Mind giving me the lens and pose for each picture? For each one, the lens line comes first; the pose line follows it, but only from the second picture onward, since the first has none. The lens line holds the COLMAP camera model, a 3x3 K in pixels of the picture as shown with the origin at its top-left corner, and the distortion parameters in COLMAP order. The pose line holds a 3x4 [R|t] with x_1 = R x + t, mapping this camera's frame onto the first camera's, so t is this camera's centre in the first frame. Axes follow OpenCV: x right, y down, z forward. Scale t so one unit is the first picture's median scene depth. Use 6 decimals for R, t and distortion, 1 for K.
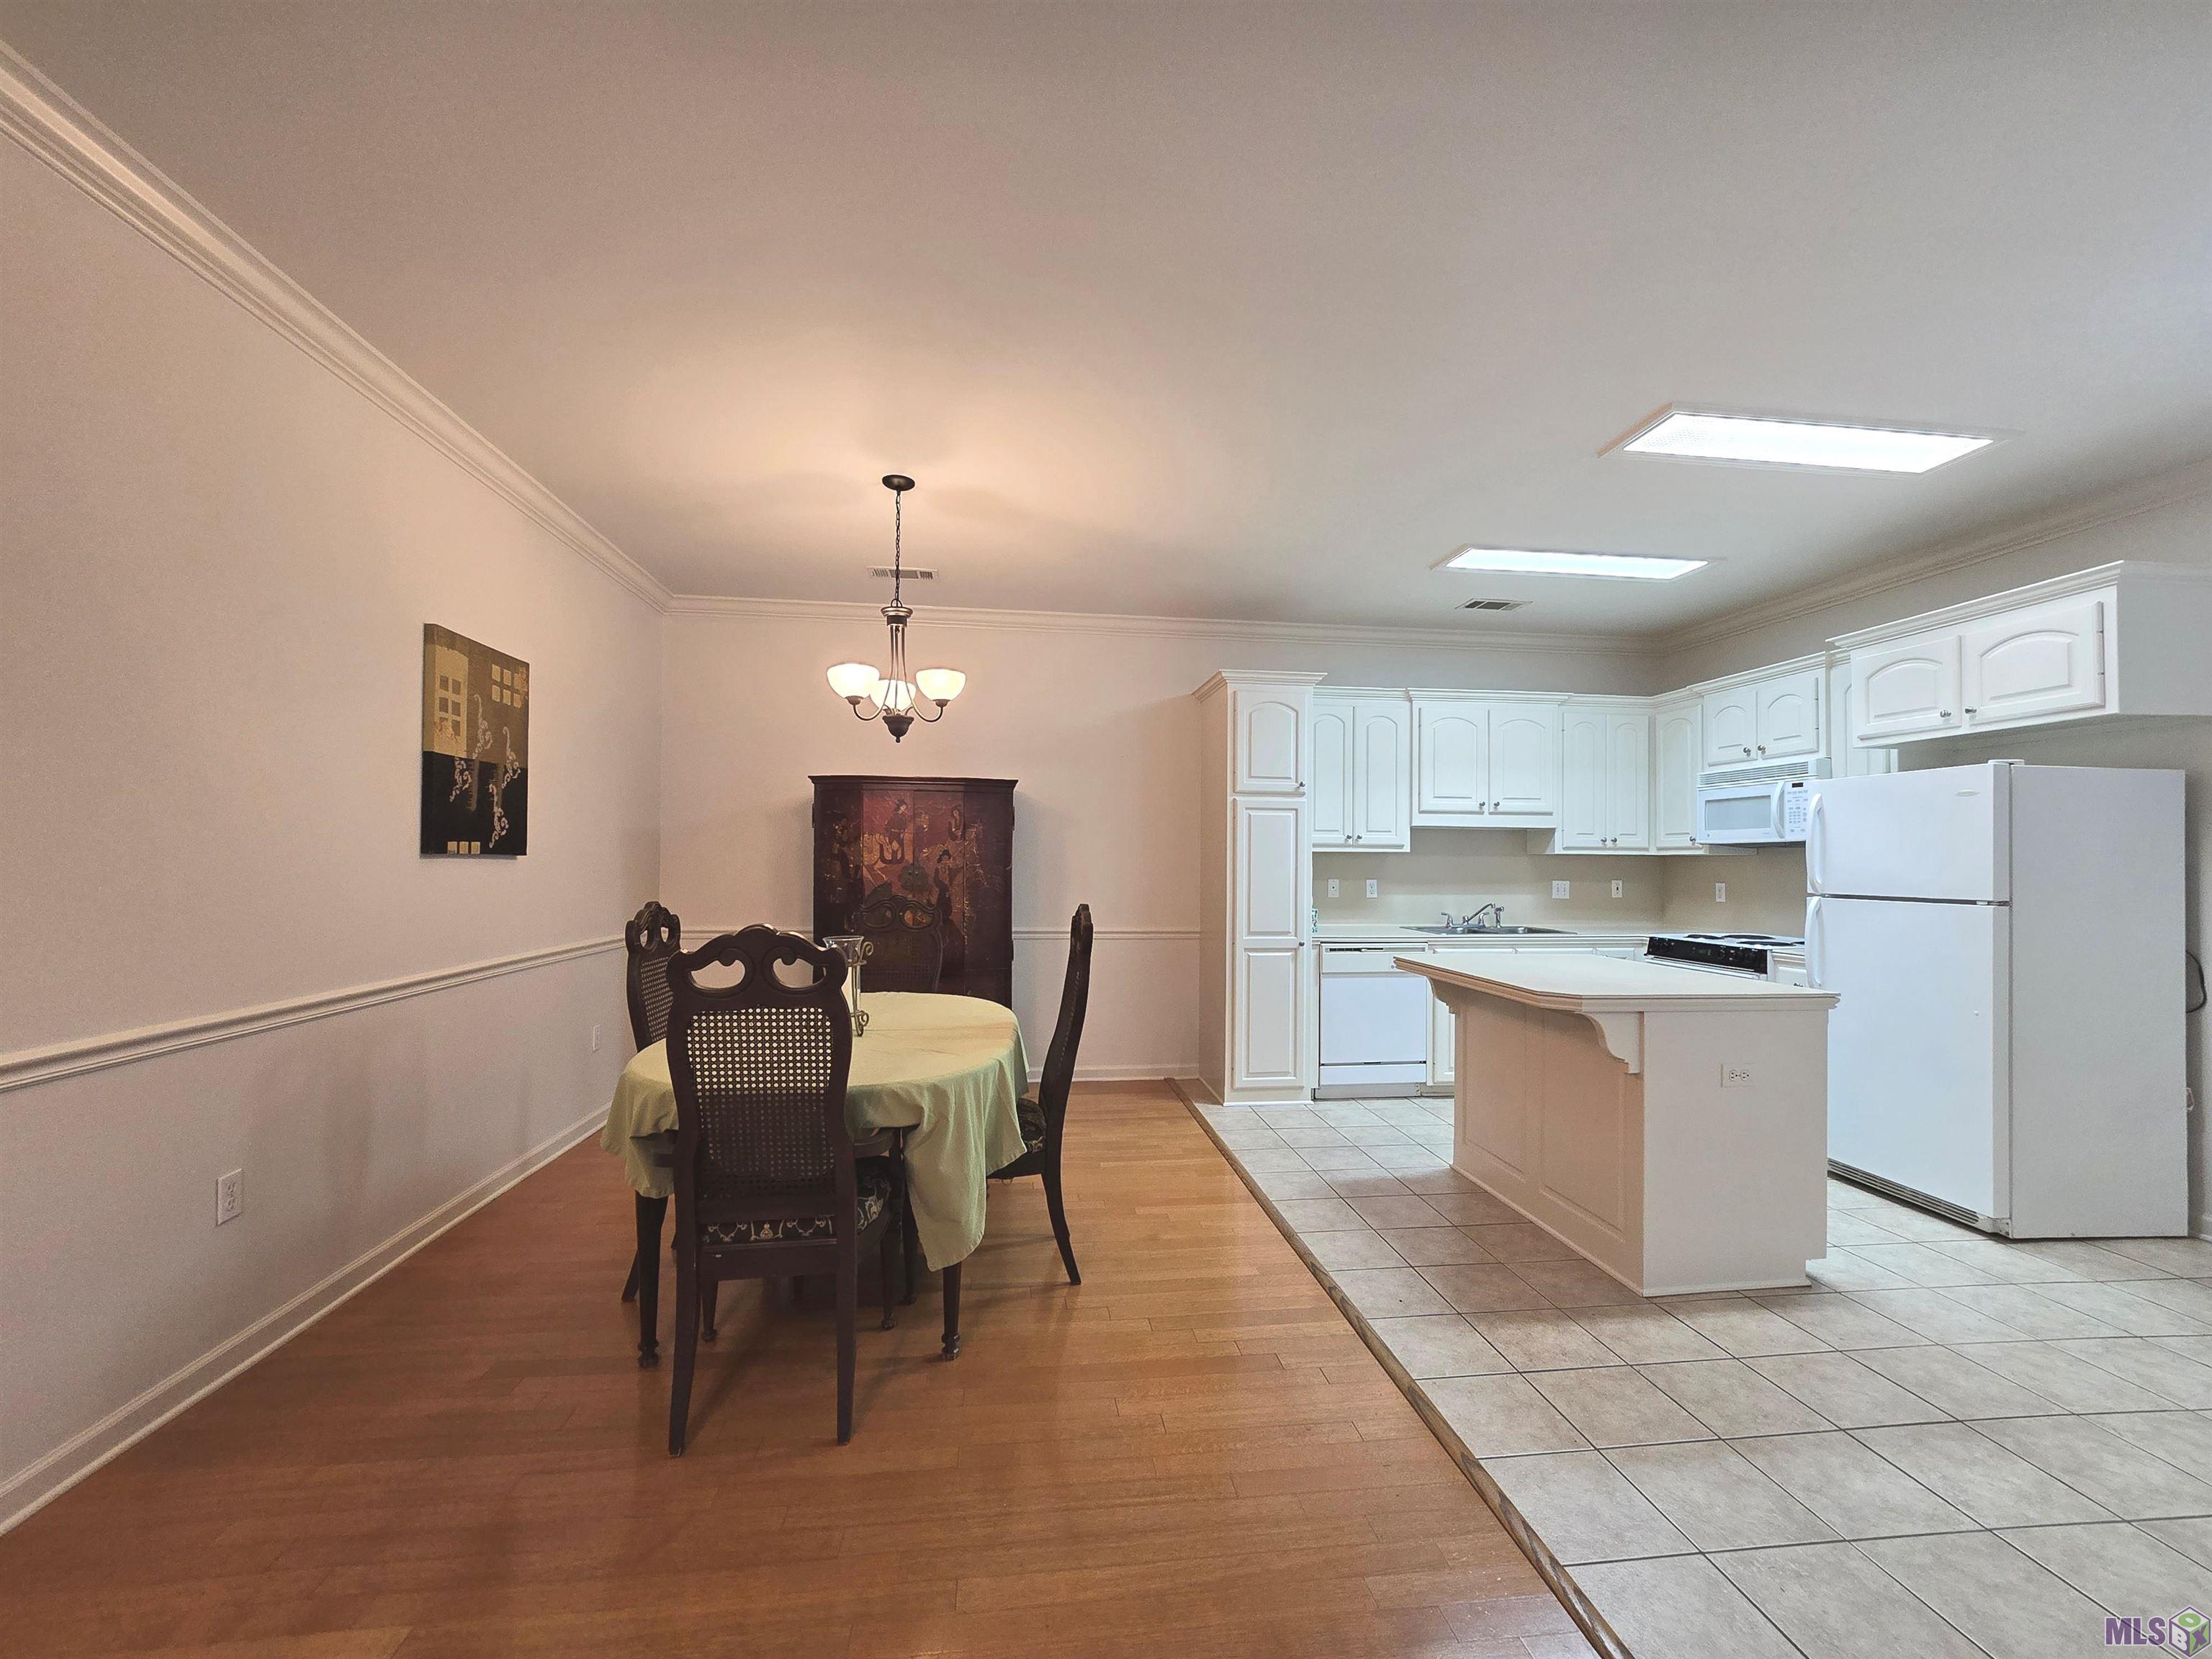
lens RADIAL K [[917.5, 0, 1116.6], [0, 917.5, 848.2], [0, 0, 1]] dist [-0.001413, -0.000137]
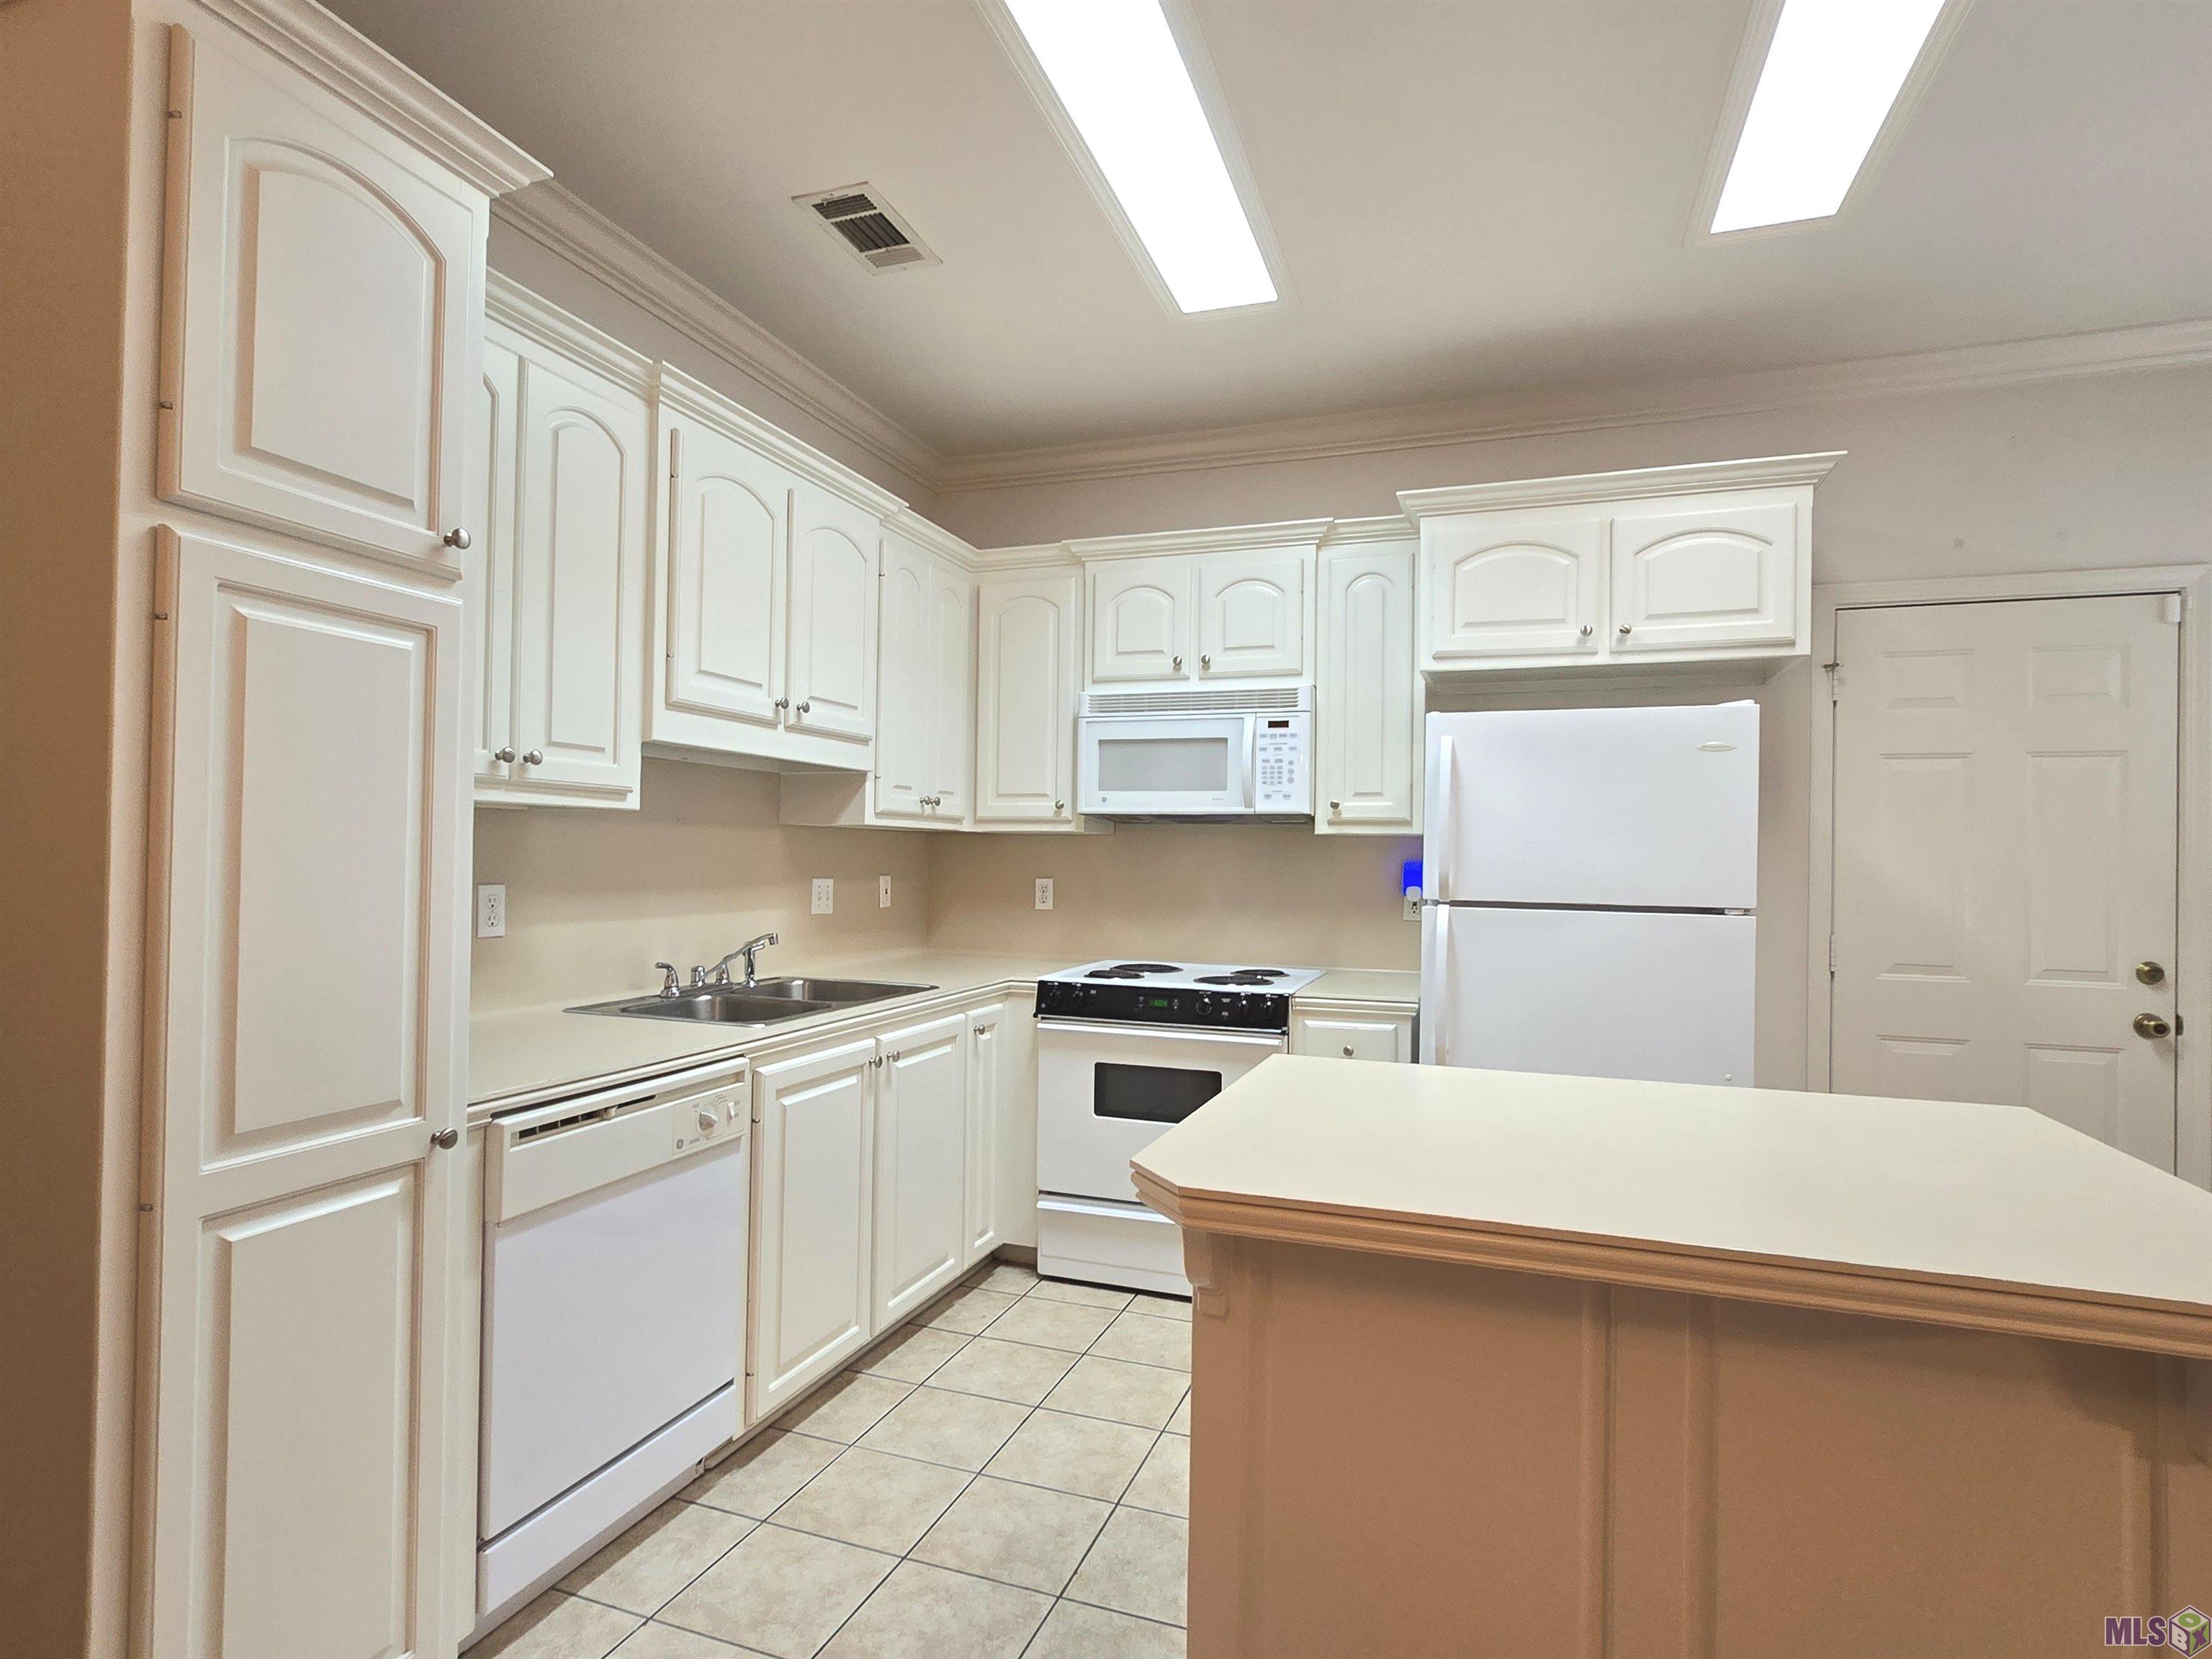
lens RADIAL K [[1146.1, 0, 1106.3], [0, 1146.1, 846.7], [0, 0, 1]] dist [-0.001504, -0.001203]
pose [[0.455330, 0.007587, 0.890290, -0.007863], [-0.025560, 0.999663, 0.004553, 0.013997], [-0.889956, -0.024829, 0.455370, 0.725403]]
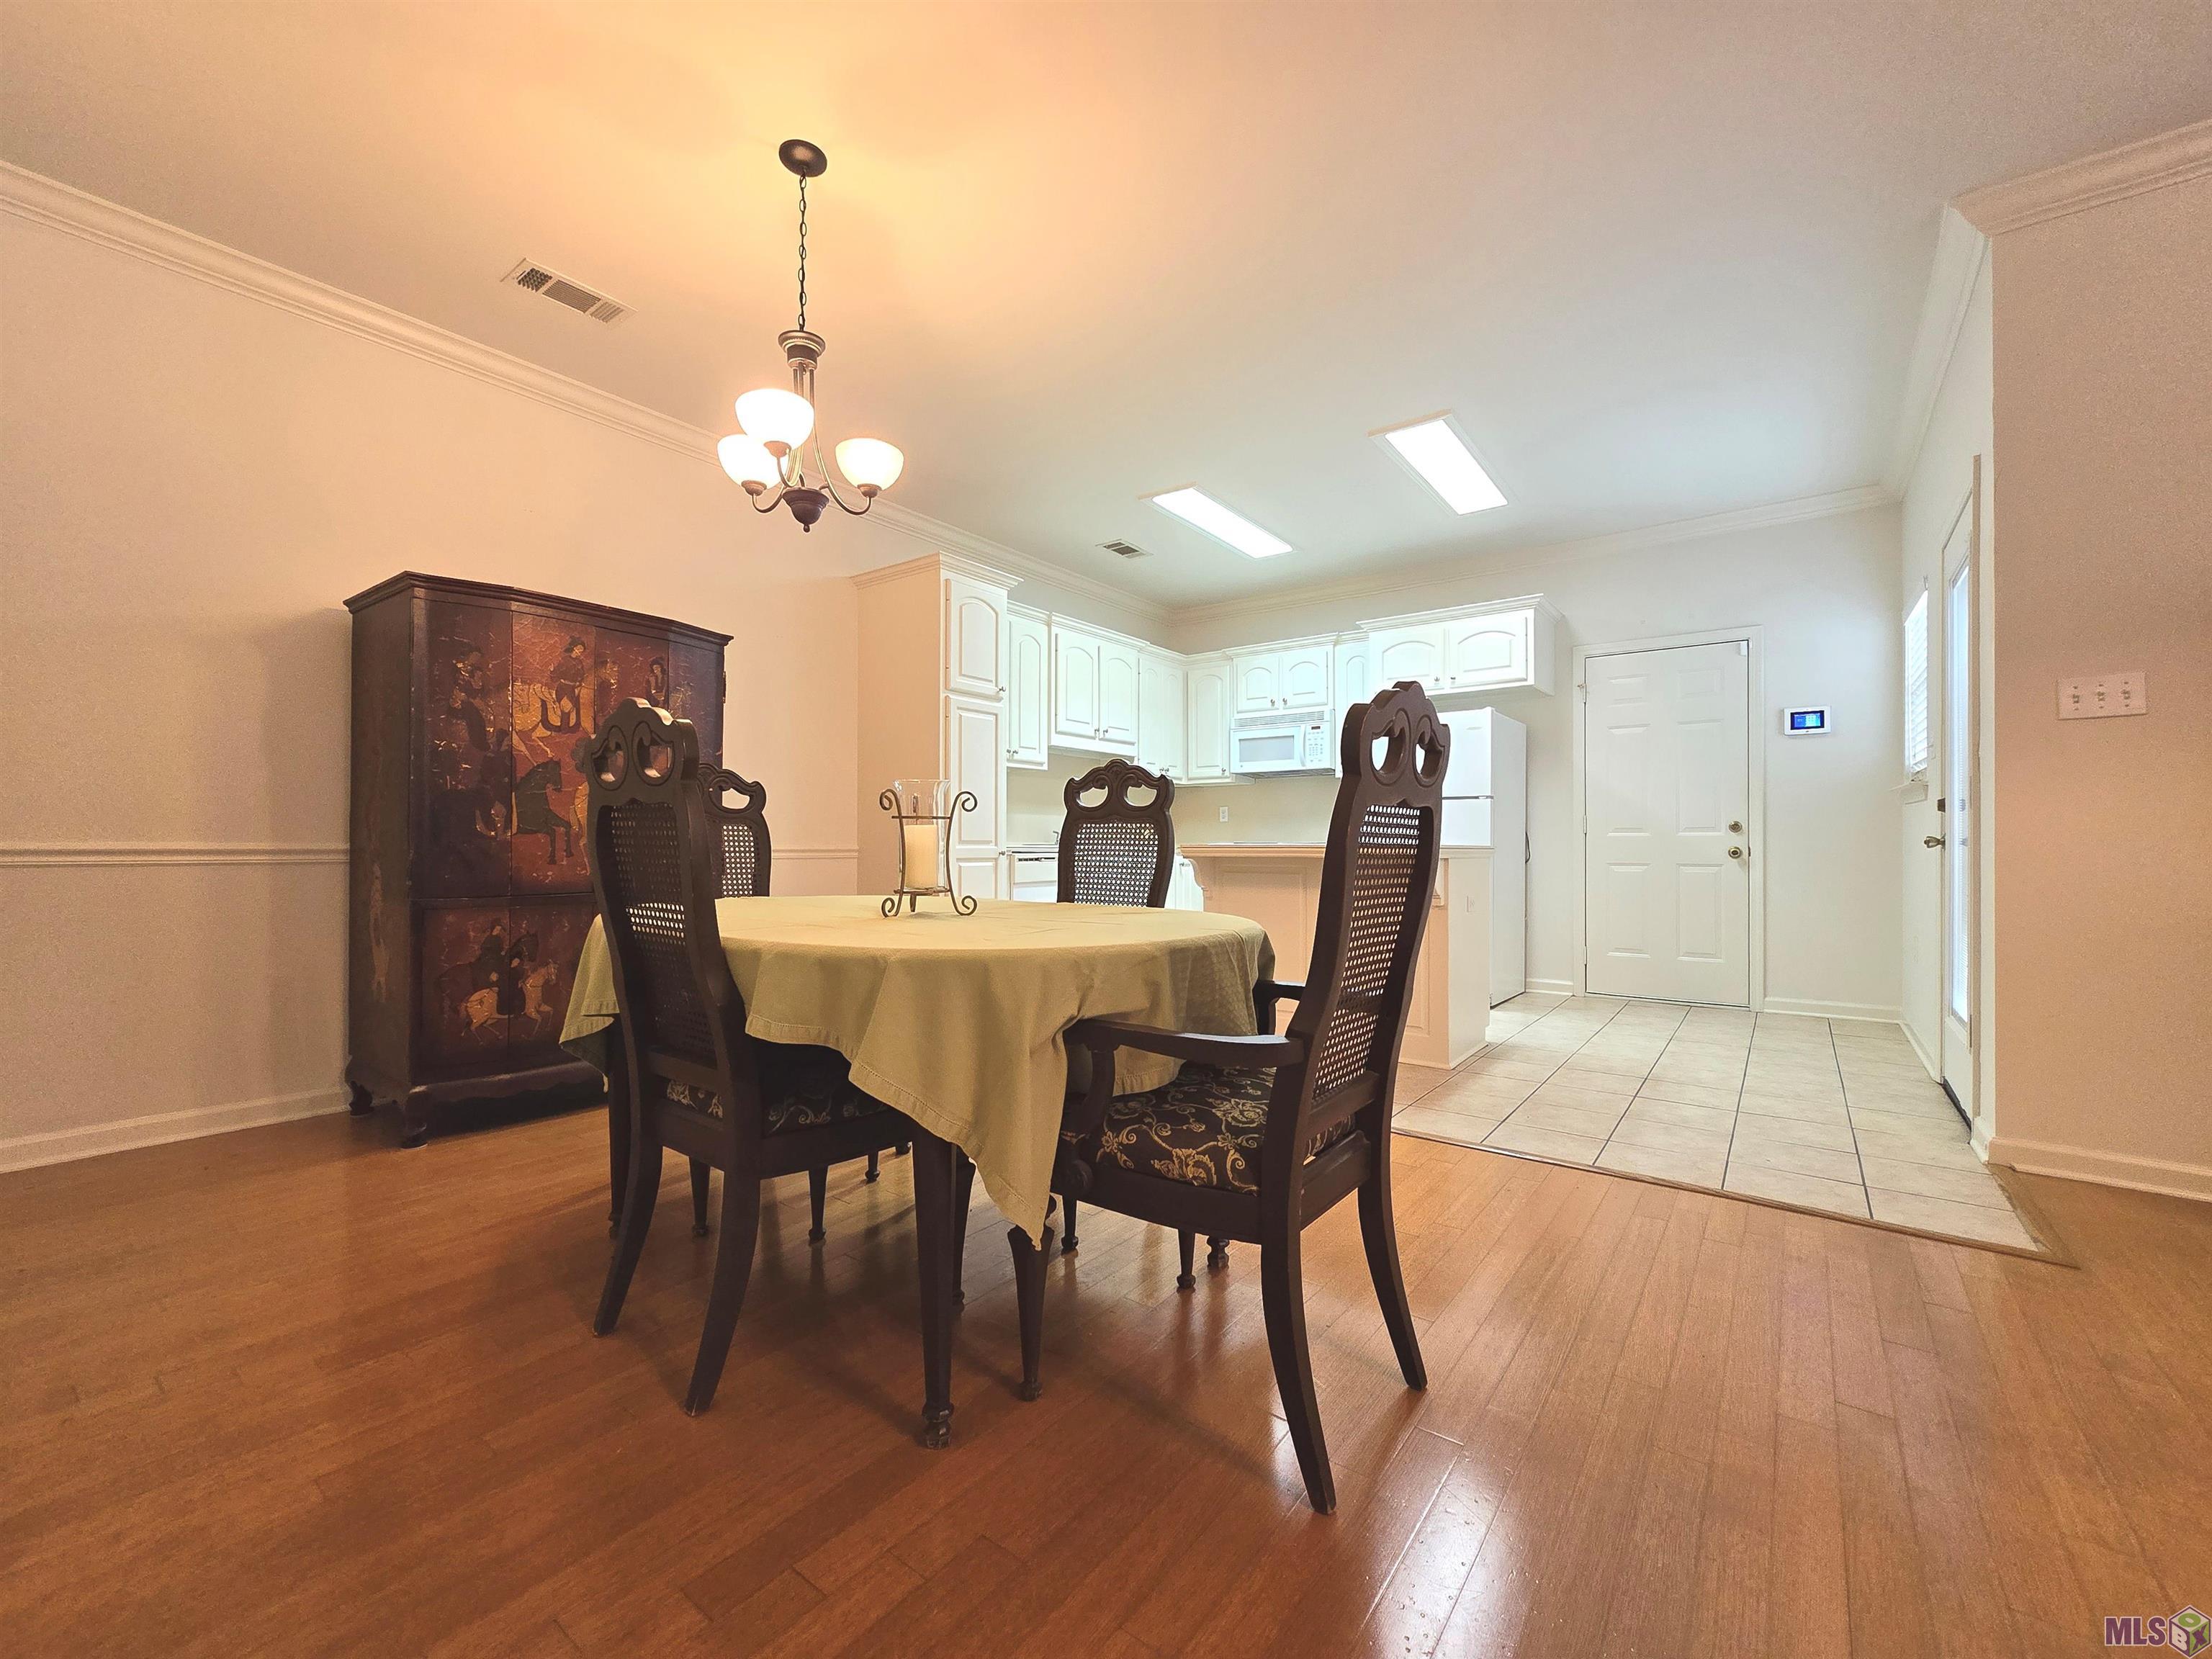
lens RADIAL K [[906.2, 0, 1114.7], [0, 906.2, 839.6], [0, 0, 1]] dist [-0.002487, -0.000308]
pose [[0.695687, -0.003129, 0.718338, -0.434225], [-0.006161, 0.999928, 0.010323, 0.084779], [-0.718318, -0.011607, 0.695618, 0.260612]]
